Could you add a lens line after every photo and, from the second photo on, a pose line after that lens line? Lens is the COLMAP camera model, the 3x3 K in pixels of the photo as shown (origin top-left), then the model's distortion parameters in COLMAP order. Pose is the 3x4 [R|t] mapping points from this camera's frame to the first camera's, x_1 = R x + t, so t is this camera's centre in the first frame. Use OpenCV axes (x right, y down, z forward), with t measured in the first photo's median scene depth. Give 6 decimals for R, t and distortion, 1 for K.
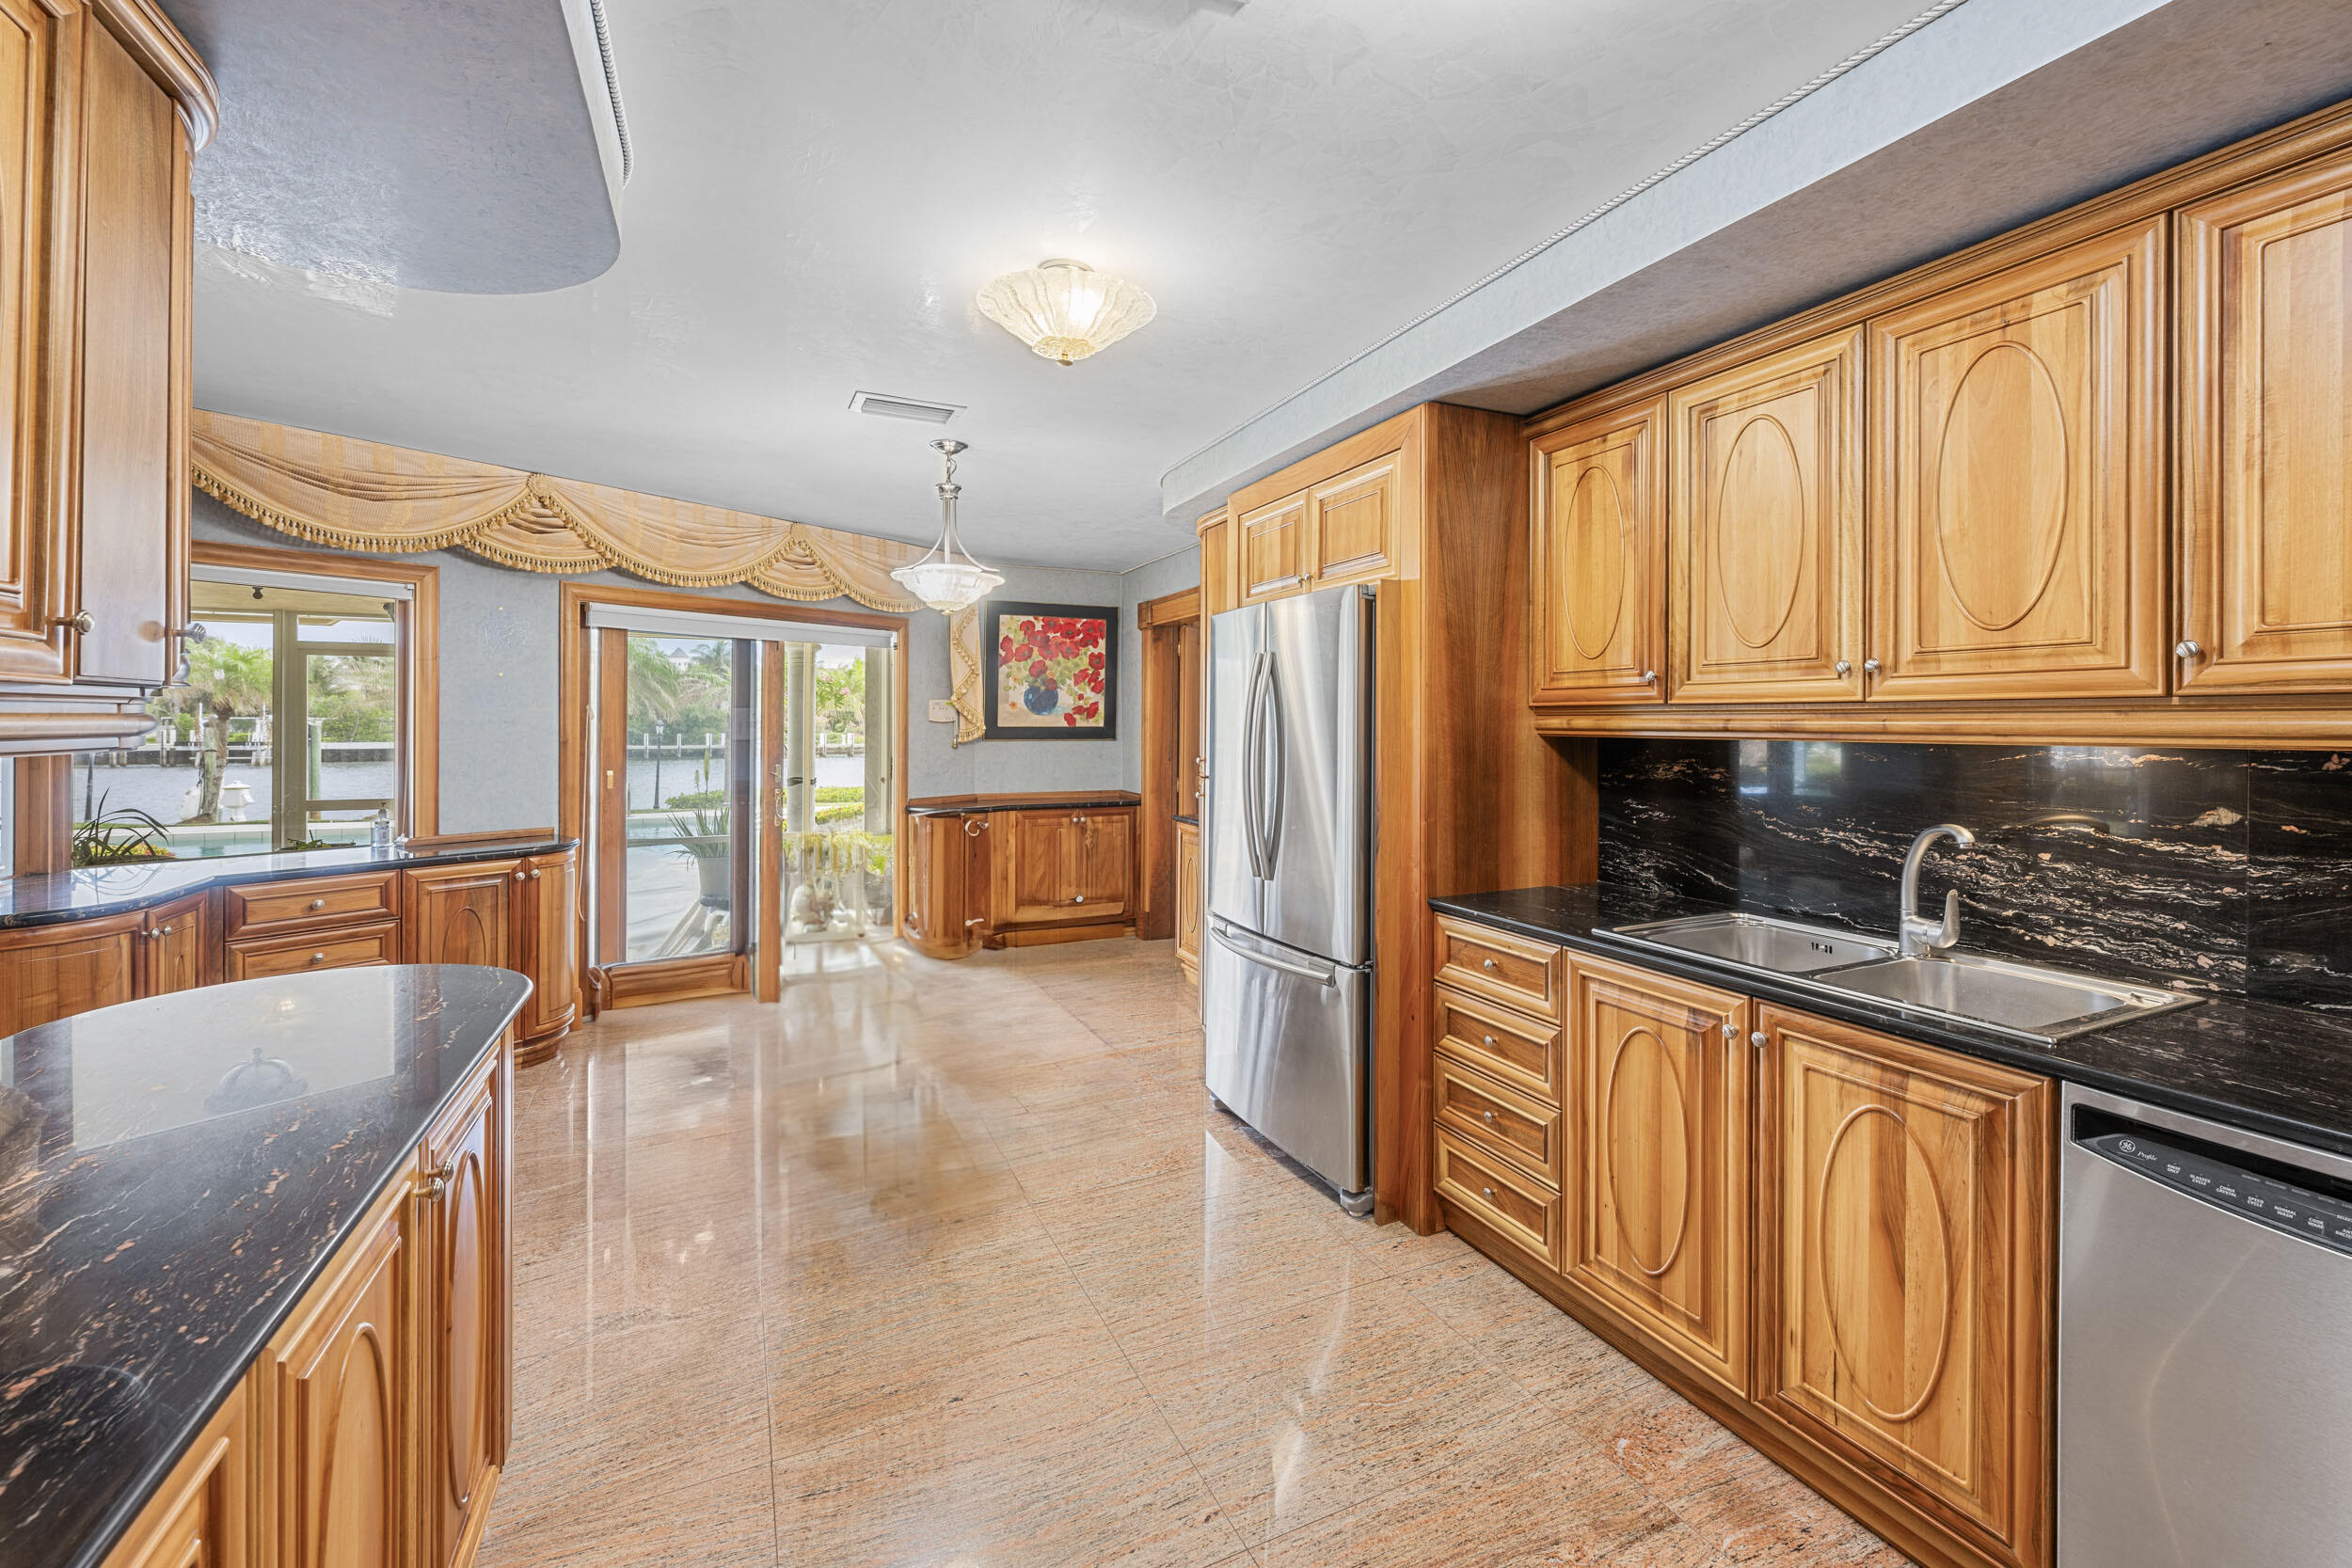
lens RADIAL K [[971.5, 0, 1180.1], [0, 971.5, 702.5], [0, 0, 1]] dist [-0.000395, -0.000079]
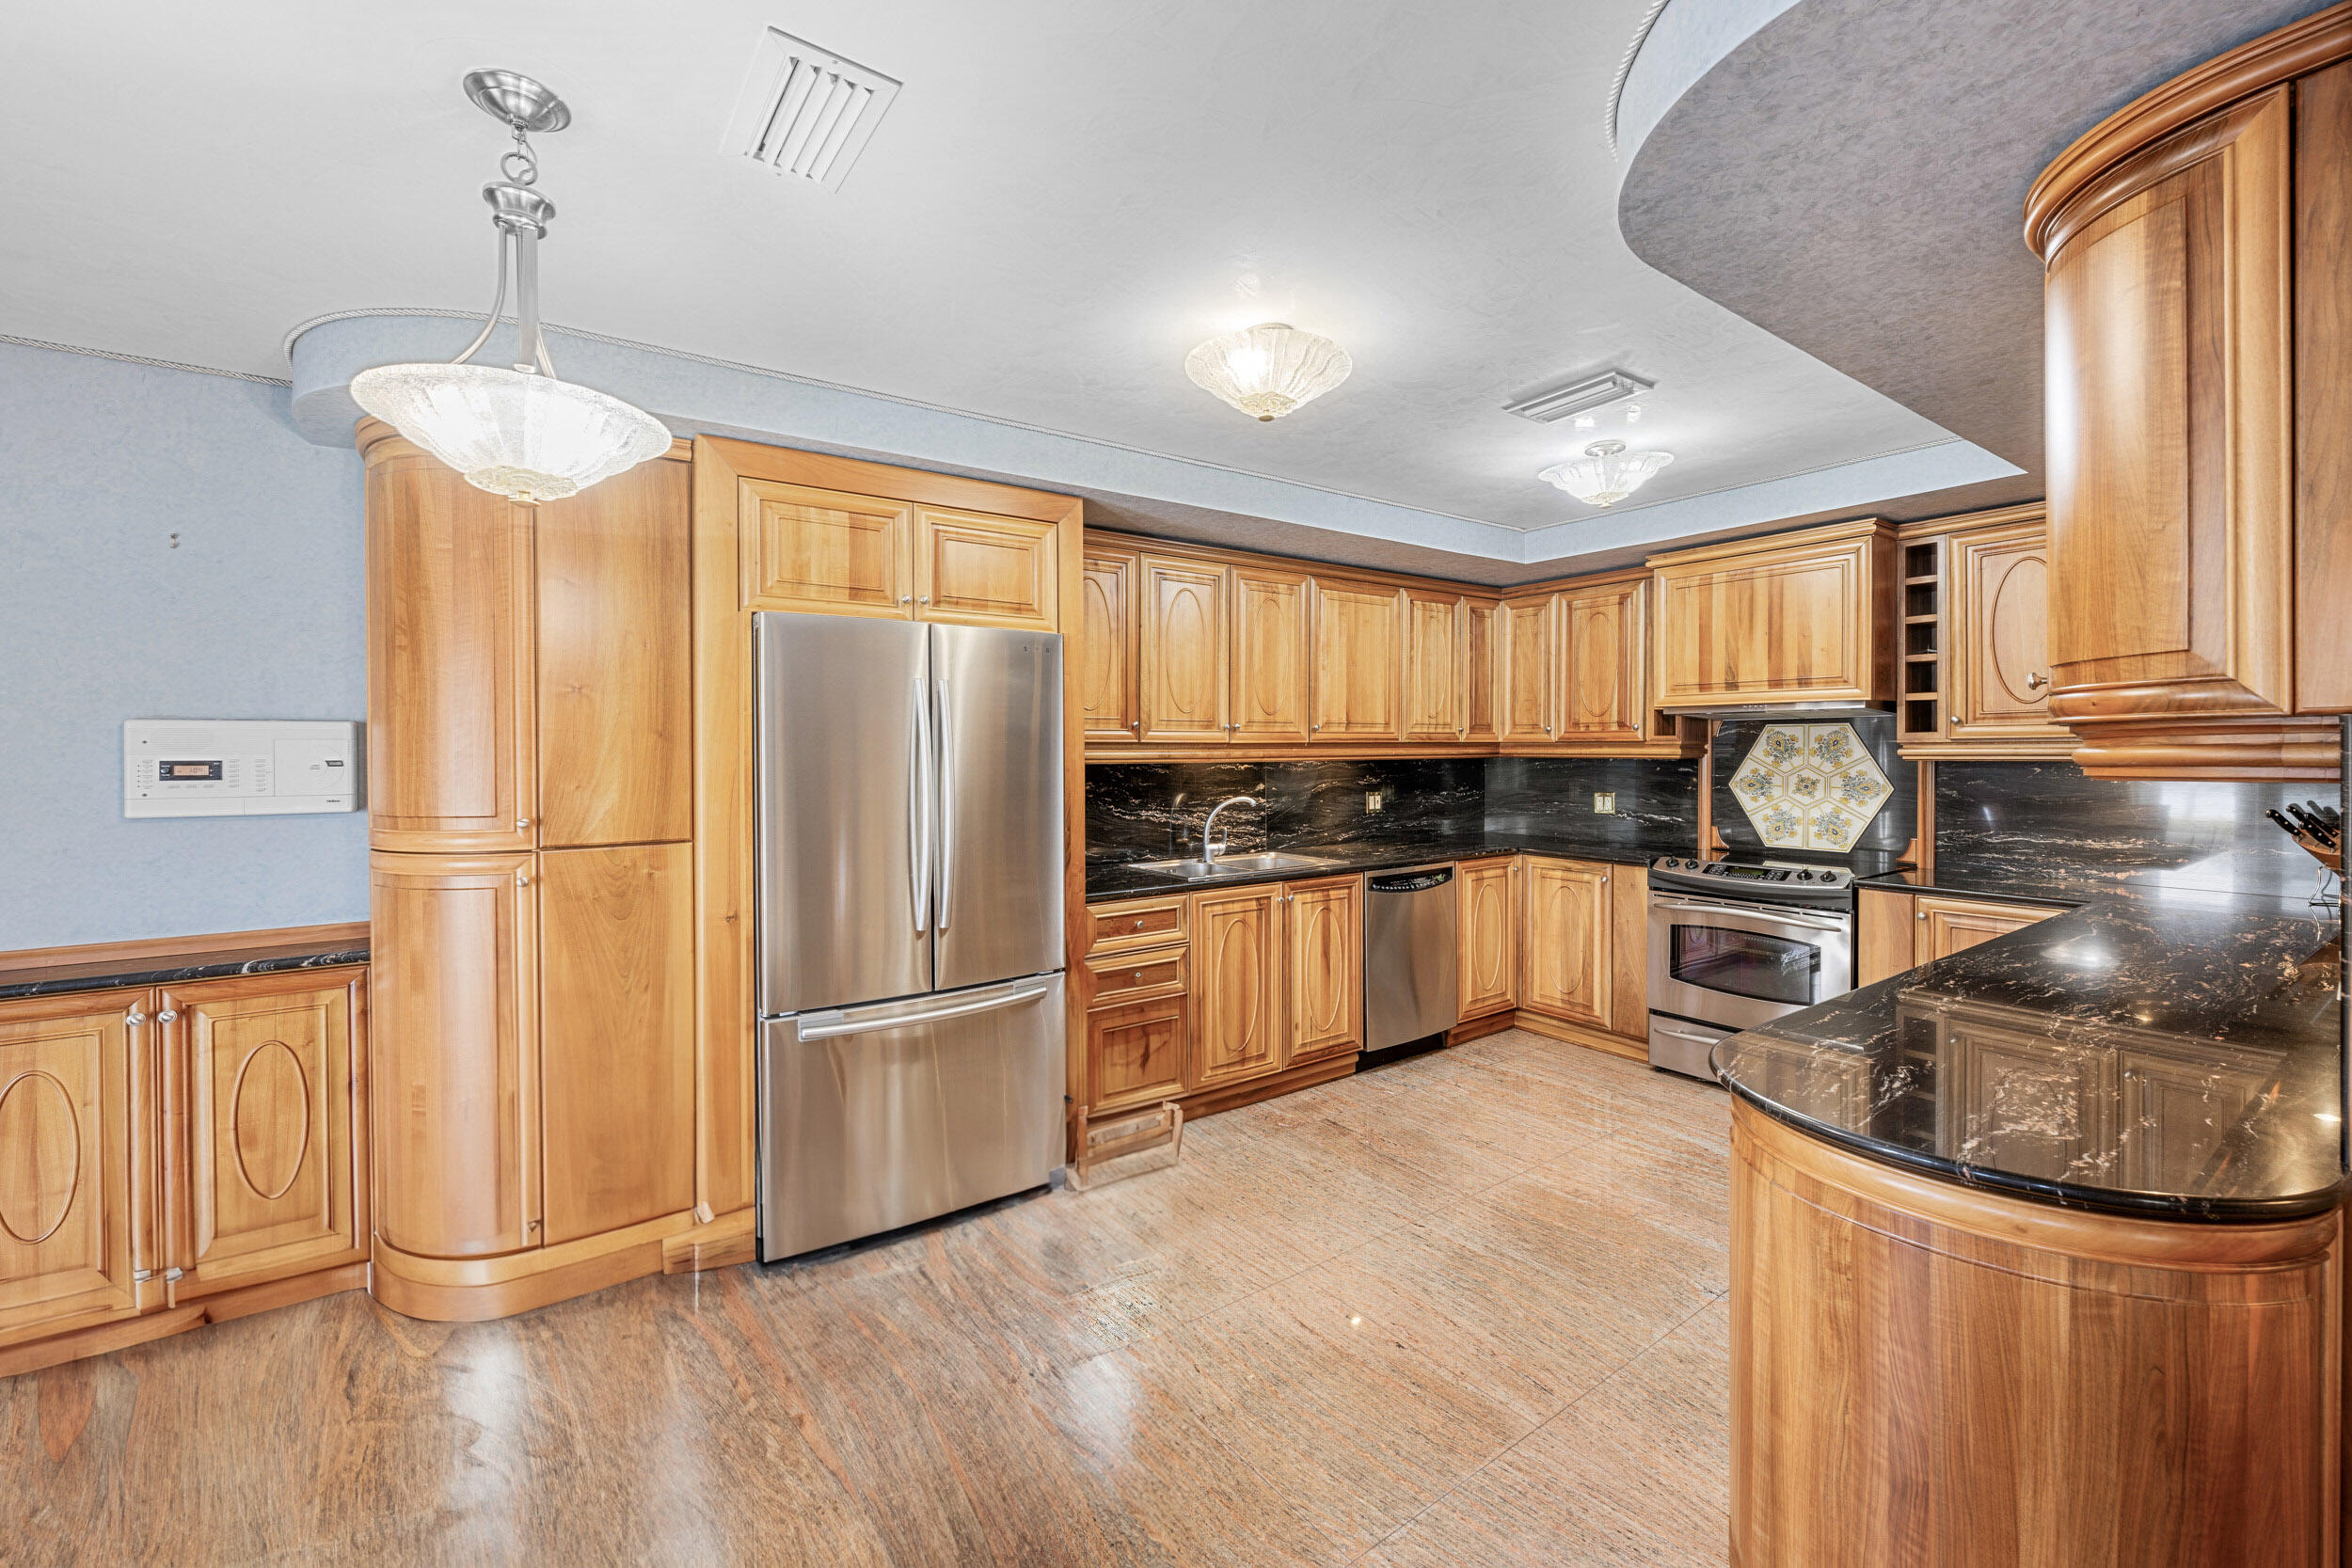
lens RADIAL K [[950.4, 0, 1179.2], [0, 950.4, 747.6], [0, 0, 1]] dist [0.001044, 0.000169]
pose [[-0.202583, 0.006578, 0.979243, -1.310699], [-0.014281, 0.999851, -0.009671, 0.031069], [-0.979161, -0.015943, -0.202459, 1.532159]]
